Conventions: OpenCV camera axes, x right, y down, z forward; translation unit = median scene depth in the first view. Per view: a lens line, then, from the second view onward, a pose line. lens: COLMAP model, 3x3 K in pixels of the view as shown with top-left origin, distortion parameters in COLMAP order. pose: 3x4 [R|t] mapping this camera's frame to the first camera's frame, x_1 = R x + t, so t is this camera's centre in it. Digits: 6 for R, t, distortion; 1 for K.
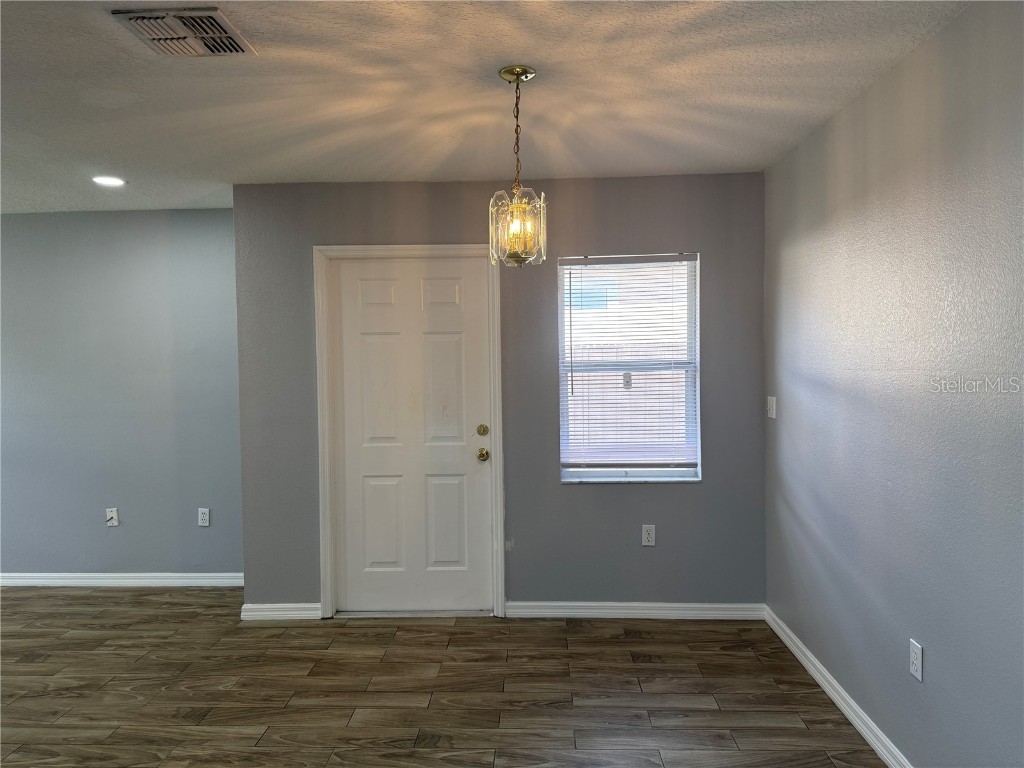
lens RADIAL K [[725.7, 0, 512.0], [0, 725.7, 387.5], [0, 0, 1]] dist [0.037537, -0.044090]
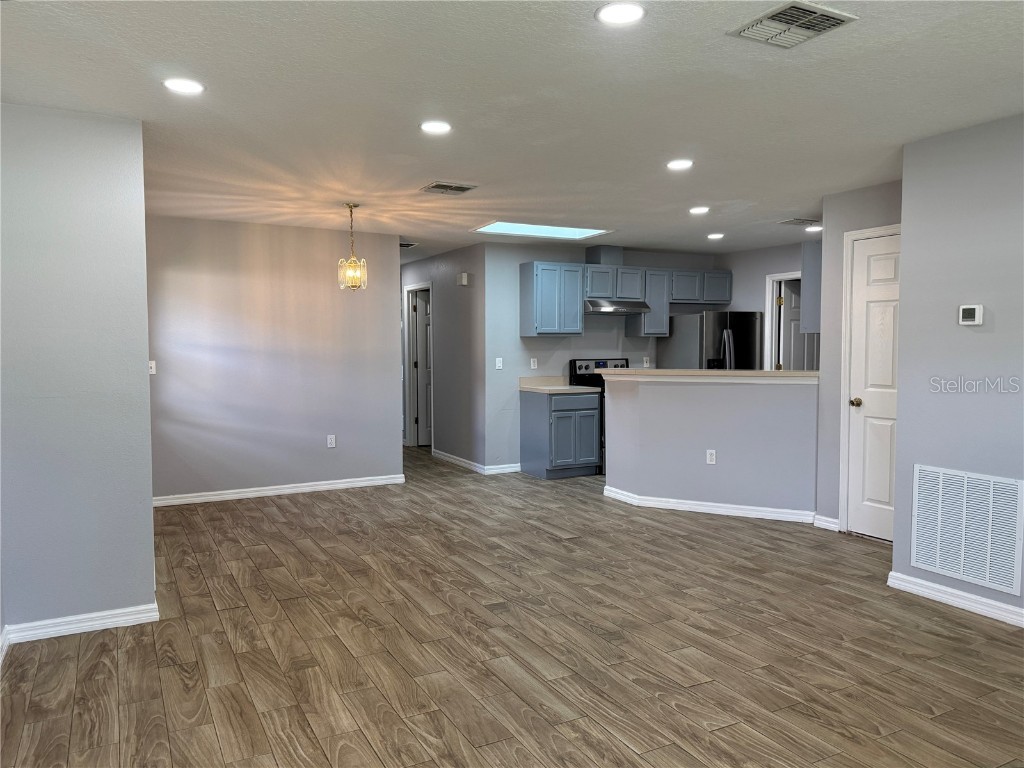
lens RADIAL K [[738.3, 0, 509.5], [0, 738.3, 388.2], [0, 0, 1]] dist [0.087218, -0.130937]
pose [[-0.501377, -0.034224, 0.864552, -1.406943], [0.048500, 0.996535, 0.067575, 0.000109], [-0.863869, 0.075812, -0.497979, 1.108582]]
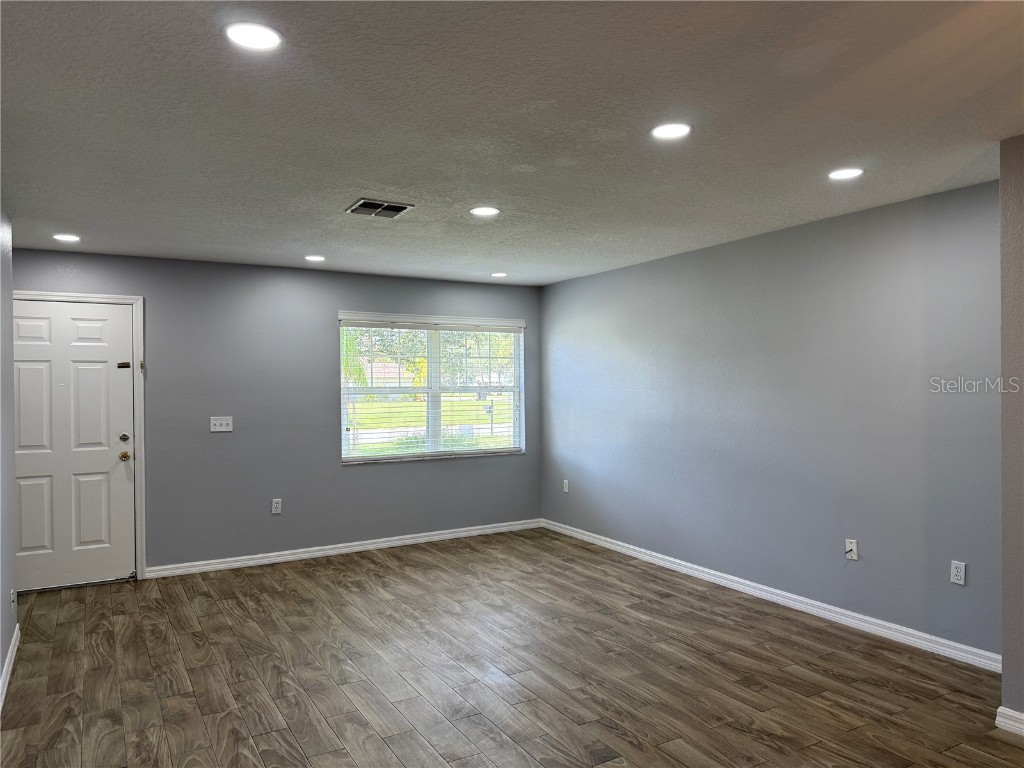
lens RADIAL K [[725.7, 0, 512.0], [0, 725.7, 387.5], [0, 0, 1]] dist [0.037537, -0.044090]
pose [[0.535517, 0.014583, -0.844399, -0.013968], [-0.035966, 0.999338, -0.005551, -0.003025], [0.843759, 0.033342, 0.535686, 0.187483]]
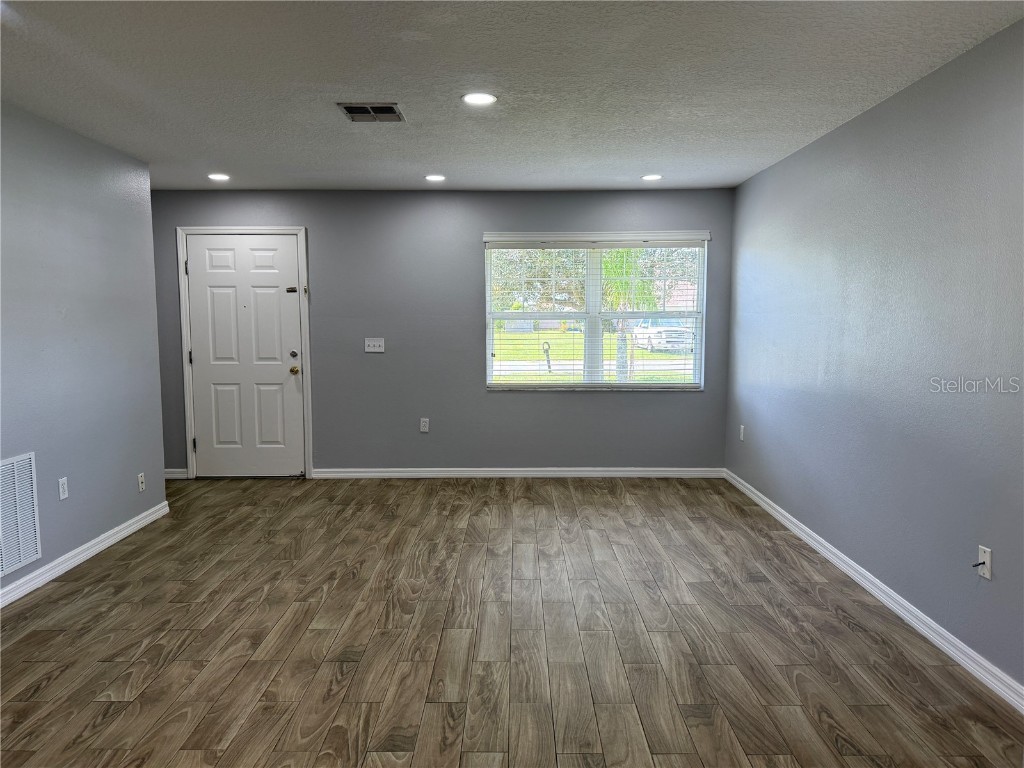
lens RADIAL K [[723.0, 0, 515.3], [0, 723.0, 387.0], [0, 0, 1]] dist [0.083462, -0.115577]
pose [[0.037130, 0.113262, -0.992871, 0.006614], [-0.041638, 0.992869, 0.111705, -0.014055], [0.998443, 0.037194, 0.041581, 0.720575]]
